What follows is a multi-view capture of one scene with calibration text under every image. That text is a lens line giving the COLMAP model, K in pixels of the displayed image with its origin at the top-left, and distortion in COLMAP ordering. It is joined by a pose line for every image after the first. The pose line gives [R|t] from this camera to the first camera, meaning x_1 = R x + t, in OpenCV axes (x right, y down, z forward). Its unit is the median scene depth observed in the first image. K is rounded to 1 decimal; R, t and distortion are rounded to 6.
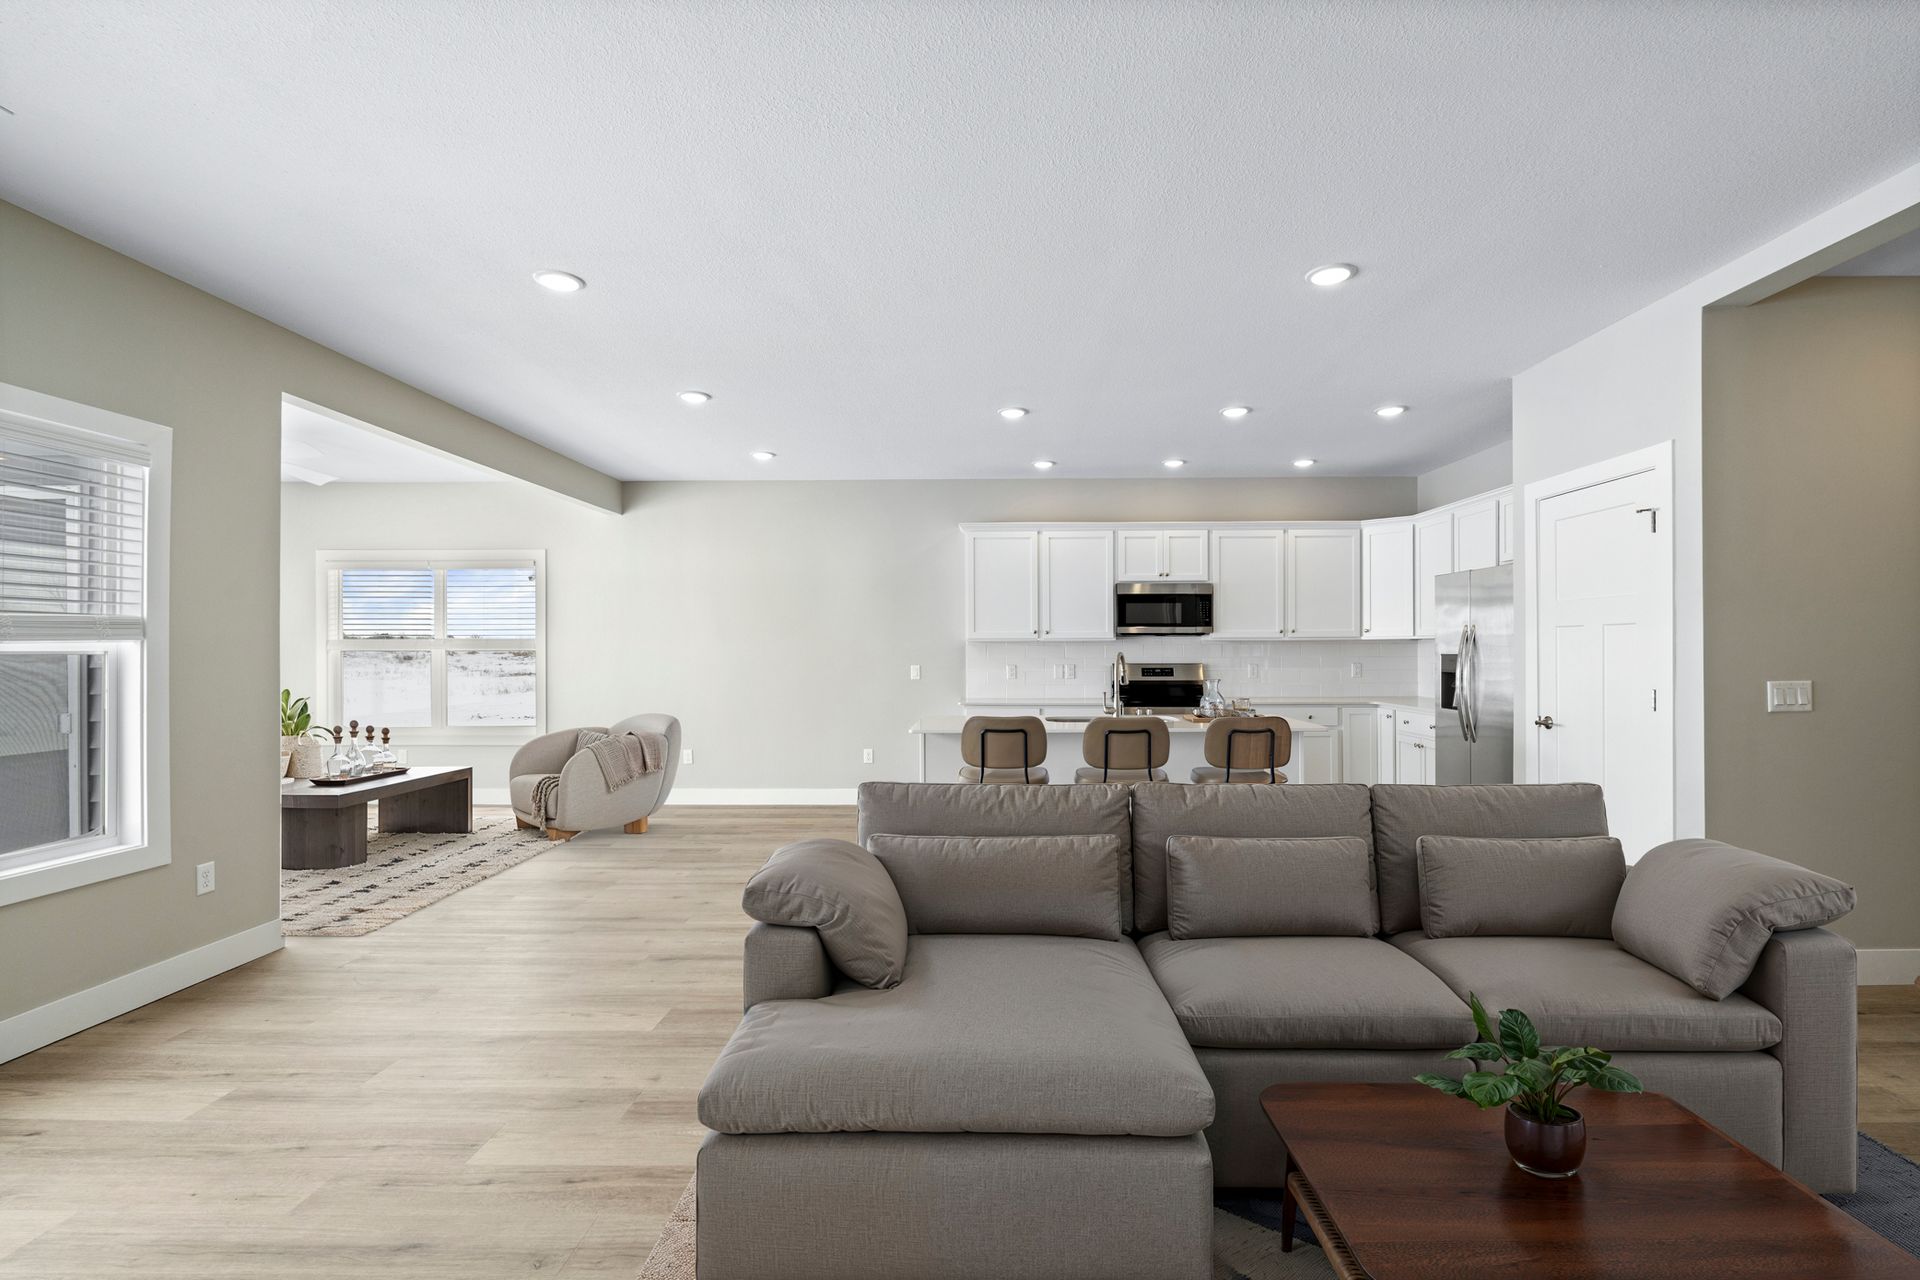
lens RADIAL K [[851.4, 0, 984.9], [0, 851.4, 645.0], [0, 0, 1]] dist [0.000227, -0.000155]
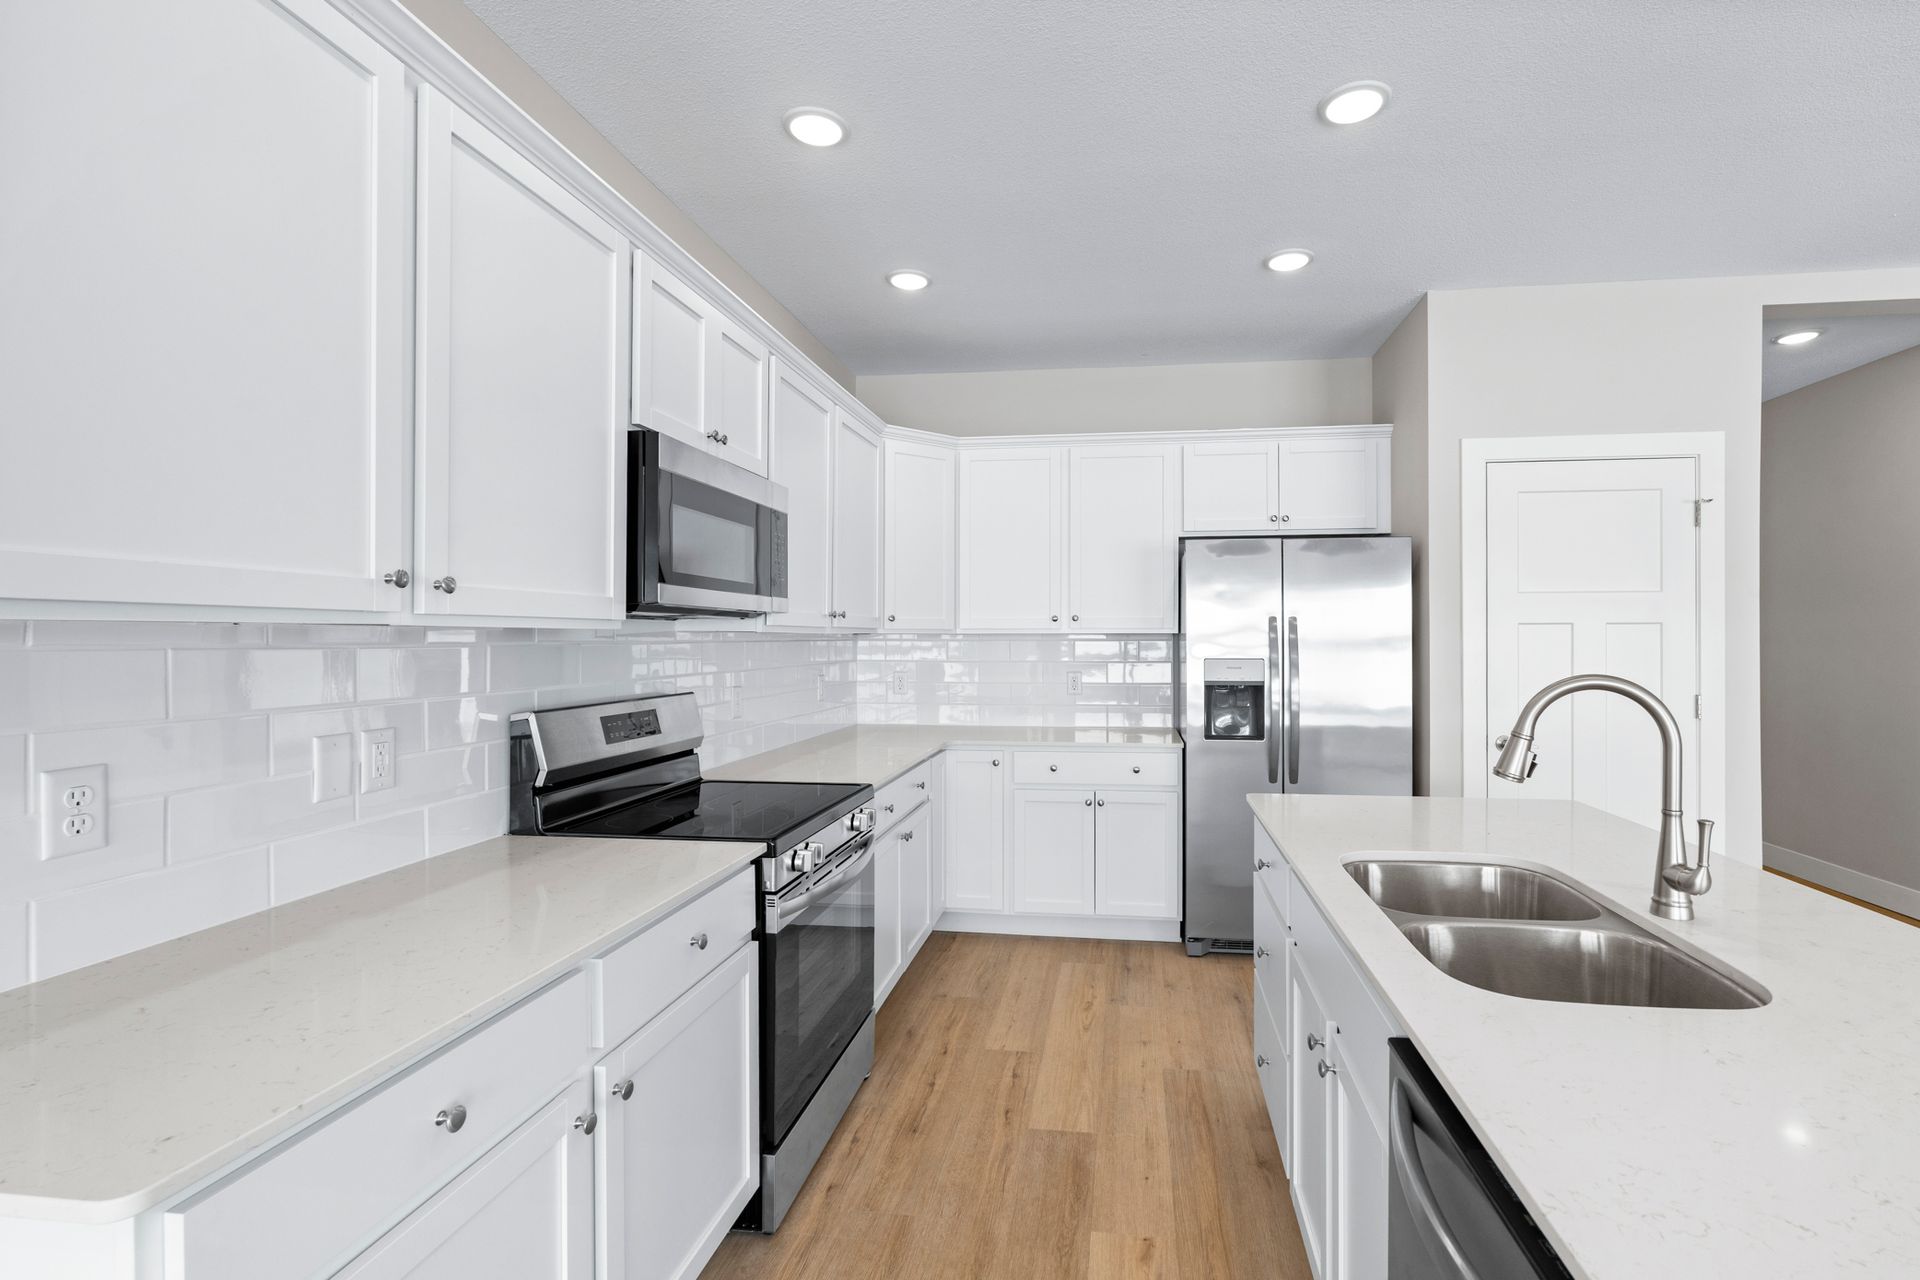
lens RADIAL K [[859.1, 0, 1029.8], [0, 859.1, 640.5], [0, 0, 1]] dist [0.000196, -0.000075]
pose [[0.106518, 0.001375, 0.994310, -0.115916], [-0.005259, 0.999986, -0.000820, -0.001777], [-0.994297, -0.005142, 0.106524, 0.841325]]
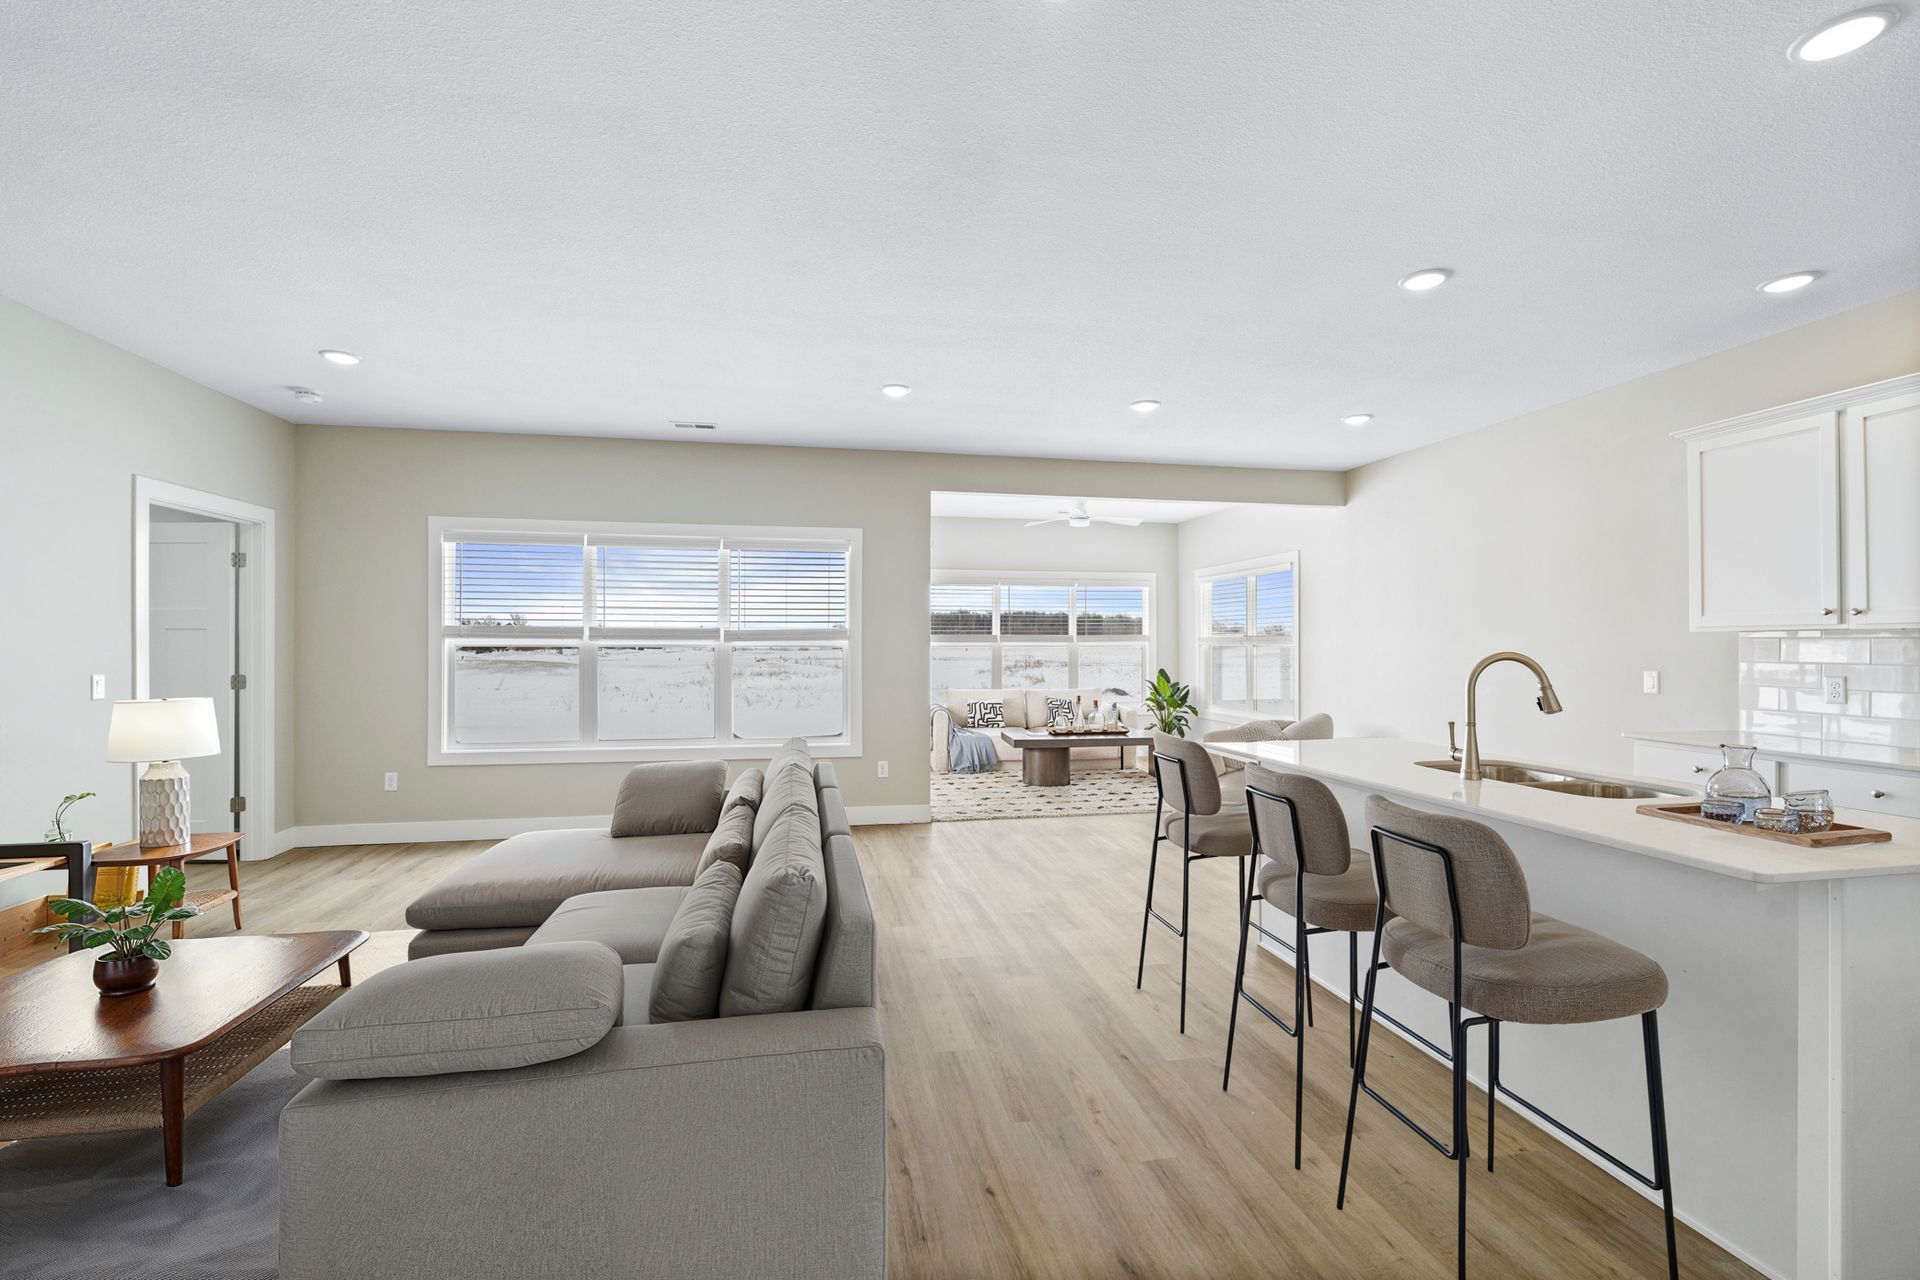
lens RADIAL K [[835.3, 0, 961.5], [0, 835.3, 633.9], [0, 0, 1]] dist [-0.003366, -0.001576]
pose [[0.202417, -0.010546, -0.979243, 0.437224], [0.004719, 0.999941, -0.009794, 0.000100], [0.979288, -0.002638, 0.202455, 0.398220]]
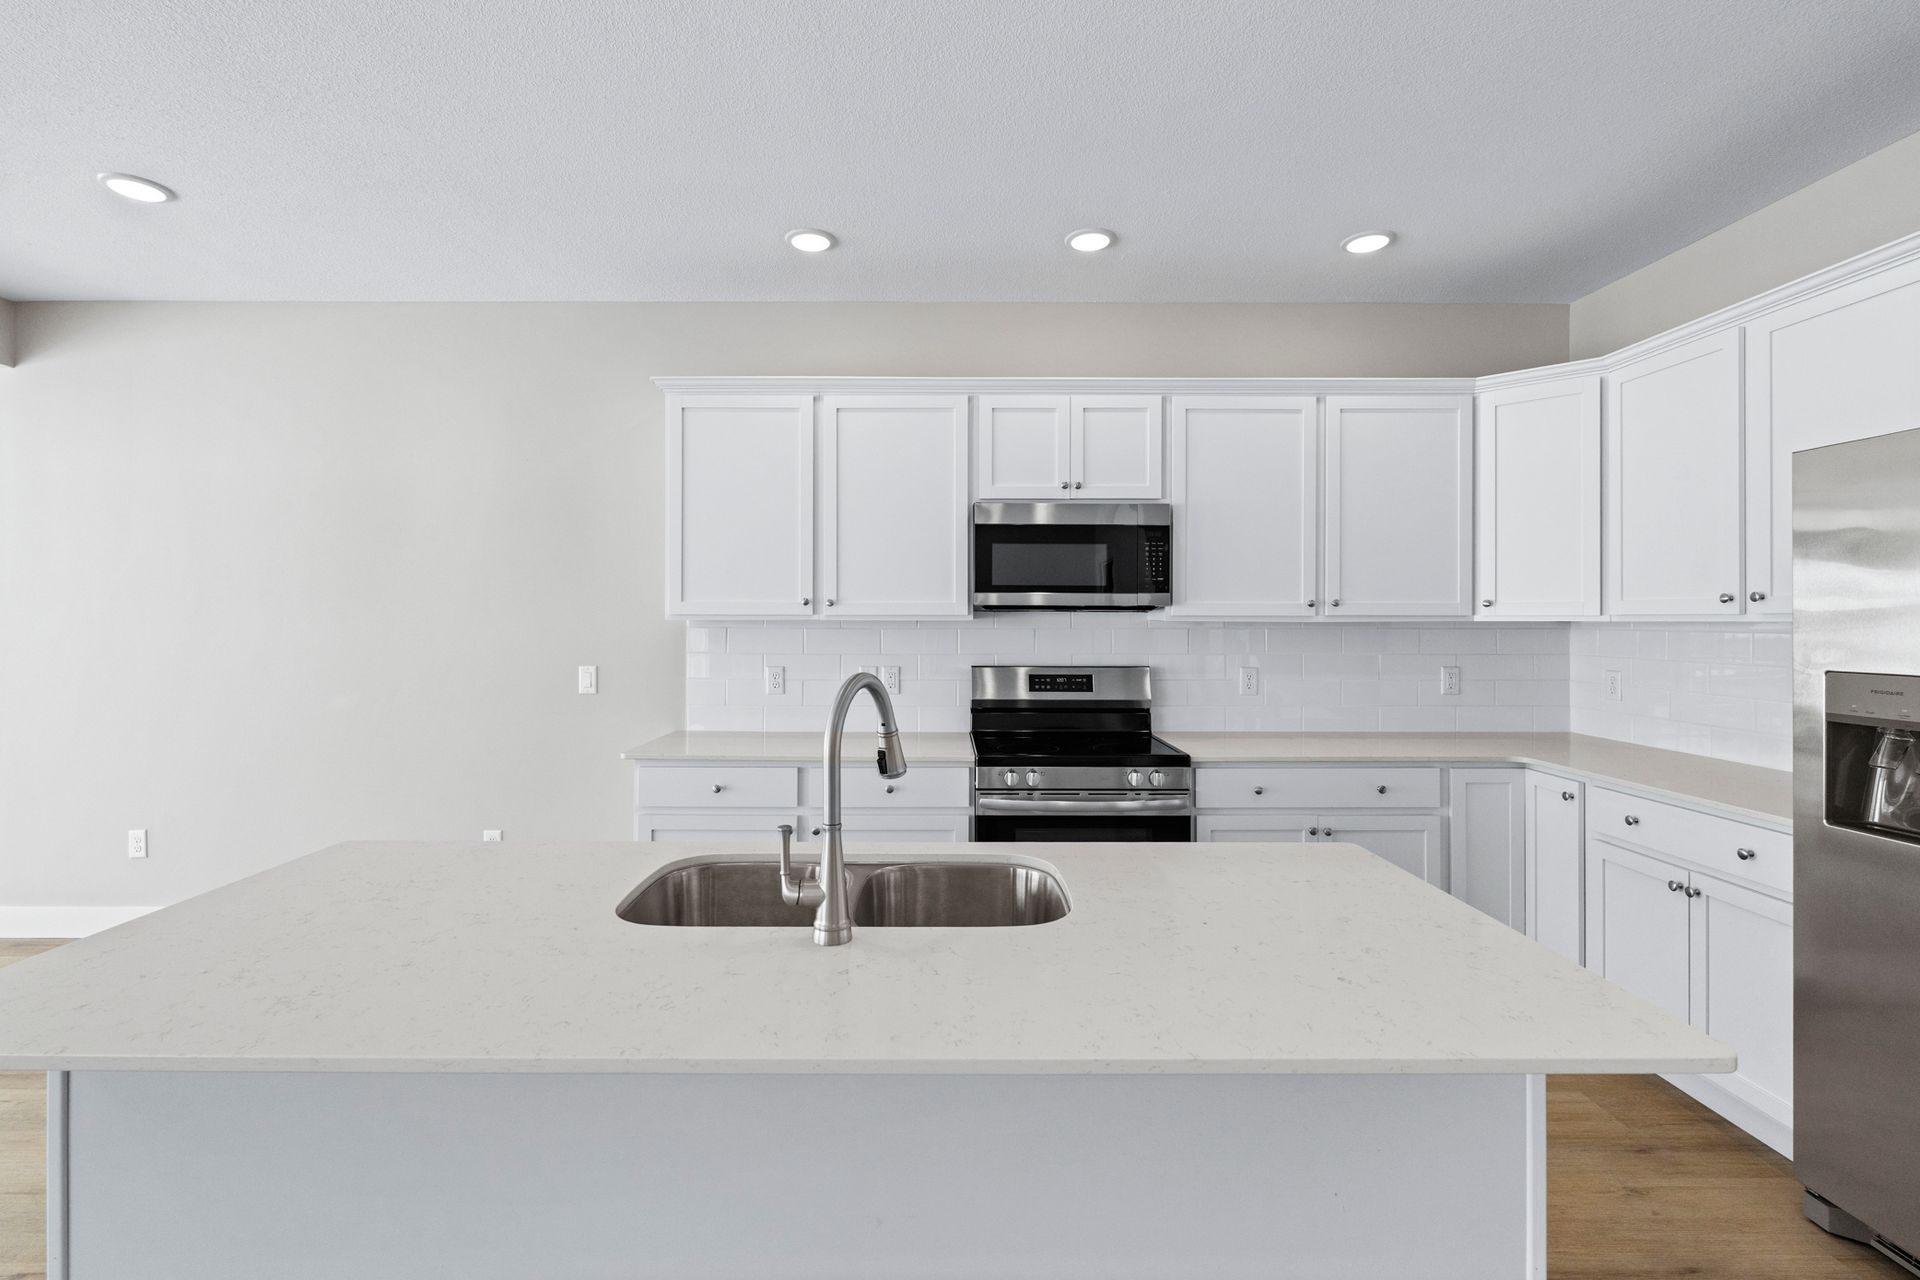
lens RADIAL K [[869.5, 0, 945.1], [0, 869.5, 614.0], [0, 0, 1]] dist [-0.003729, -0.000546]
pose [[0.999975, 0.005615, 0.004410, 0.136301], [-0.005621, 0.999983, 0.001343, -0.009576], [-0.004403, -0.001367, 0.999989, 0.503872]]
